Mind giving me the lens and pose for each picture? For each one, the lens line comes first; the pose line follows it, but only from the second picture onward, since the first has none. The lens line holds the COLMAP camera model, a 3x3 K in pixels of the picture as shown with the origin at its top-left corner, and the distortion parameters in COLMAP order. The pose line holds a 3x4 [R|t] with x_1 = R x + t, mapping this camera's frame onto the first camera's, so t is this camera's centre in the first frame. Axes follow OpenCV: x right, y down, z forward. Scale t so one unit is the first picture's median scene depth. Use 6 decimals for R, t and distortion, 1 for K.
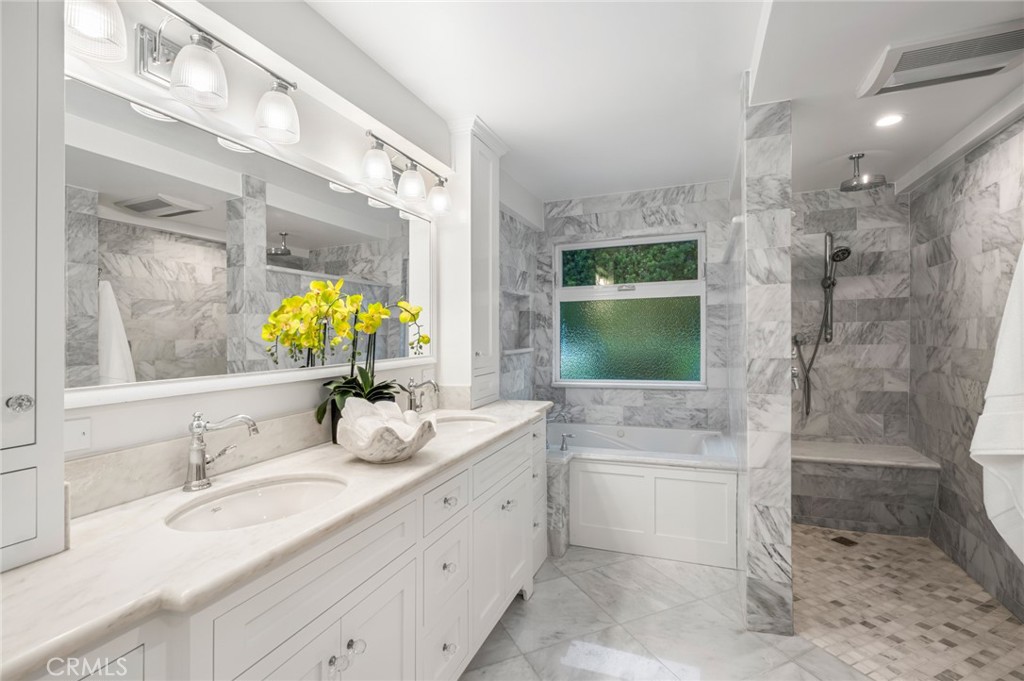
lens RADIAL K [[473.4, 0, 512.0], [0, 473.4, 340.5], [0, 0, 1]] dist [0.001978, 0.000139]
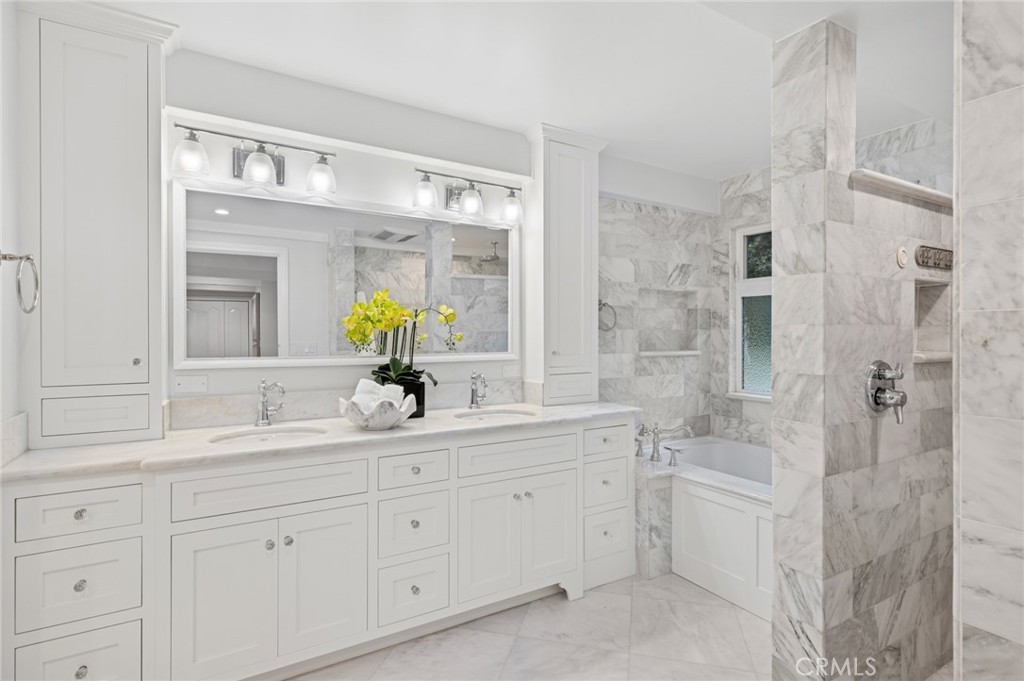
lens RADIAL K [[508.1, 0, 513.5], [0, 508.1, 345.3], [0, 0, 1]] dist [0.002467, 0.000461]
pose [[0.794704, 0.033013, -0.606099, 0.536256], [-0.024399, 0.999450, 0.022447, -0.011170], [0.606507, -0.003051, 0.795072, 0.070072]]
